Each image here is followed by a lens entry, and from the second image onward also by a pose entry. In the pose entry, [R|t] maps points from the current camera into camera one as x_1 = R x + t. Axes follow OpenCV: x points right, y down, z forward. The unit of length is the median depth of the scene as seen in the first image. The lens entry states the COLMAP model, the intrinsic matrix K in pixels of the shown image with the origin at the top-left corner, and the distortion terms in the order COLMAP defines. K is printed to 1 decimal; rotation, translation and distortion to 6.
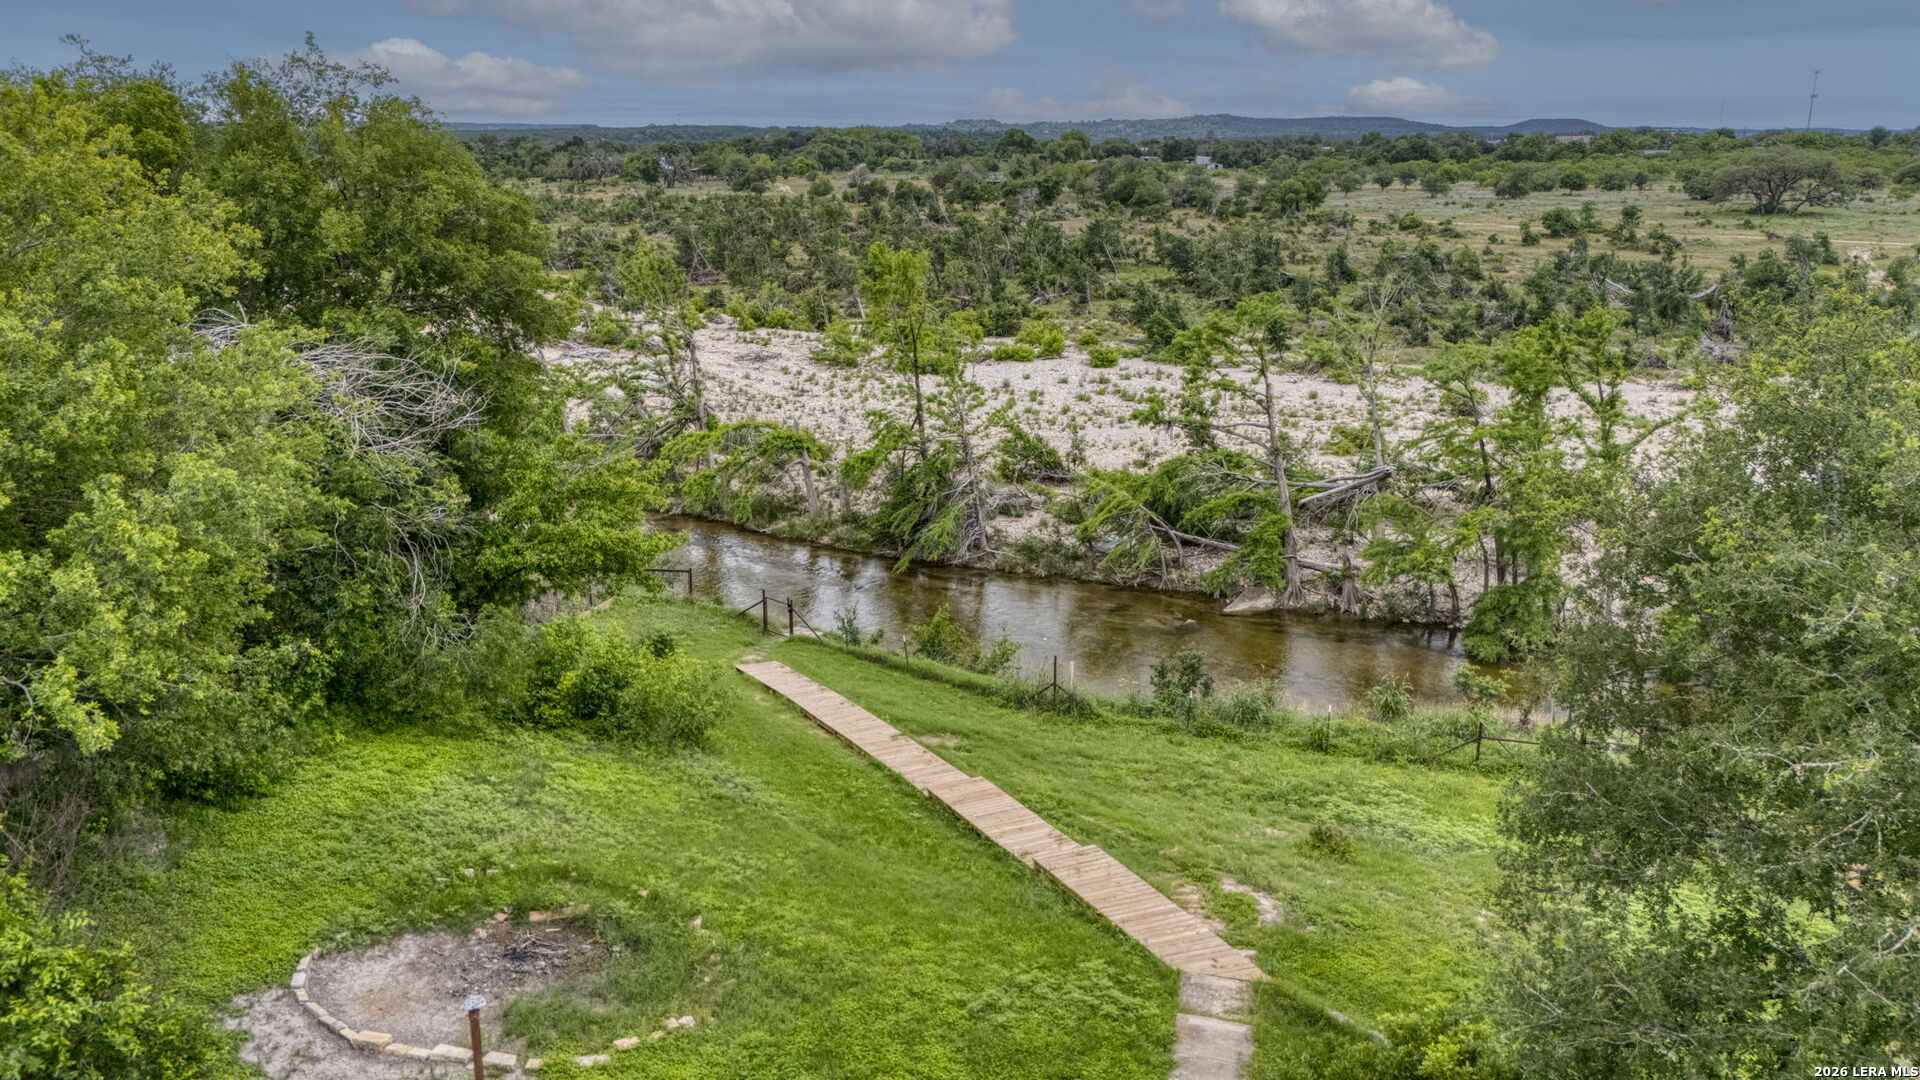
lens RADIAL K [[1400.2, 0, 958.9], [0, 1400.2, 551.0], [0, 0, 1]] dist [0.072370, -0.070236]
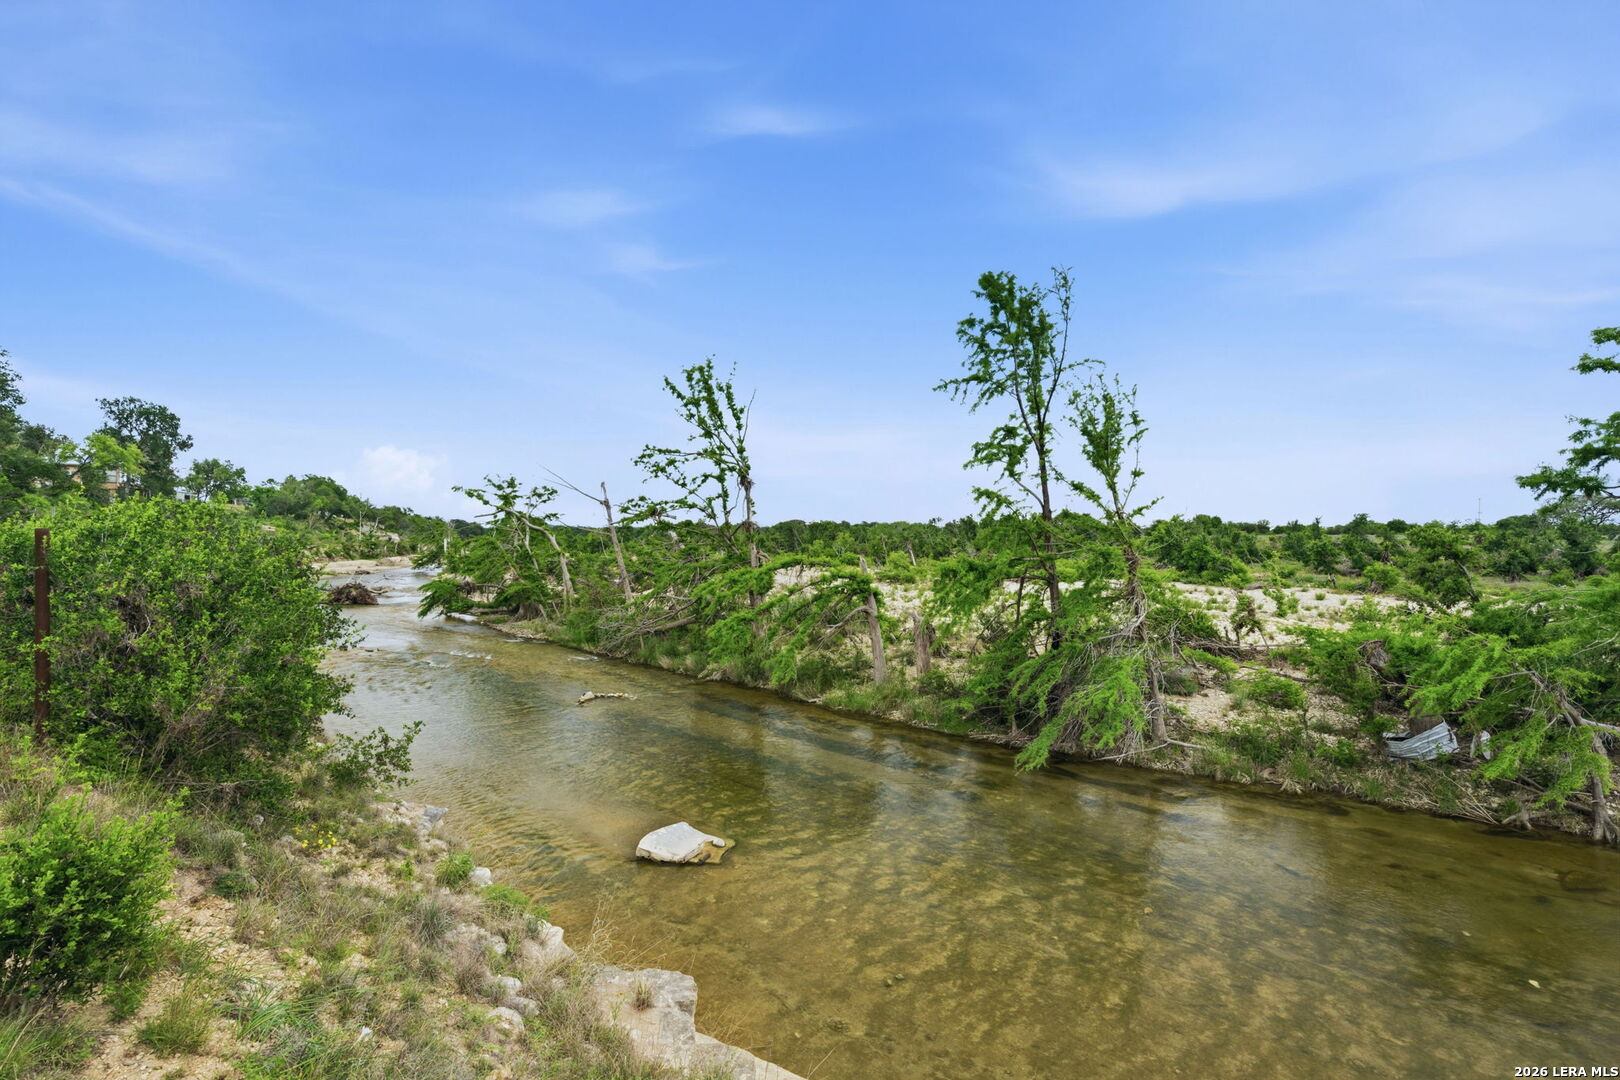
lens RADIAL K [[734.8, 0, 814.4], [0, 734.8, 543.1], [0, 0, 1]] dist [0.003265, 0.000721]
pose [[0.984372, 0.010542, -0.175786, -0.067795], [-0.060898, 0.956999, -0.283627, 0.015608], [0.165237, 0.289899, 0.942685, 0.582290]]
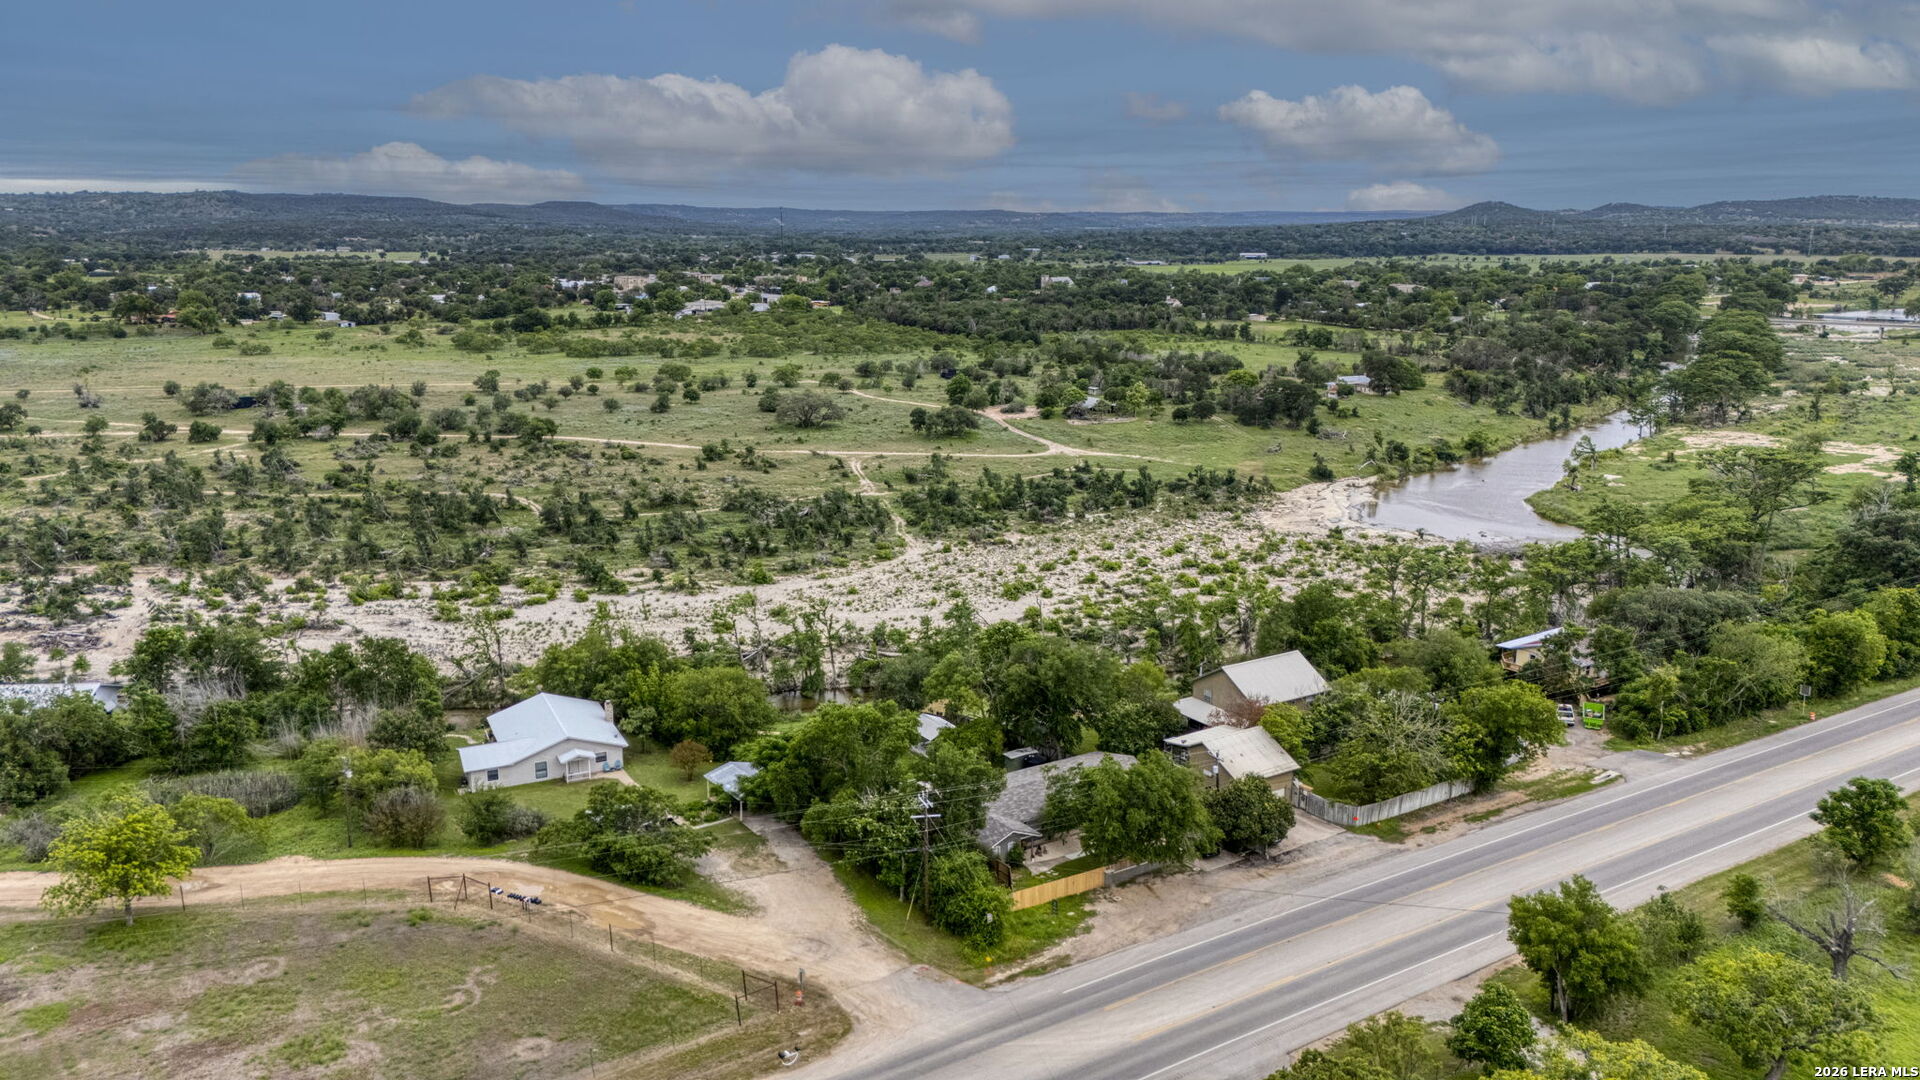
lens RADIAL K [[1400.2, 0, 955.8], [0, 1400.2, 533.8], [0, 0, 1]] dist [0.072370, -0.070236]
pose [[0.795095, -0.134445, 0.591396, -1.032292], [0.165728, 0.986171, 0.001381, -0.204504], [-0.583403, 0.096912, 0.806380, -1.595303]]
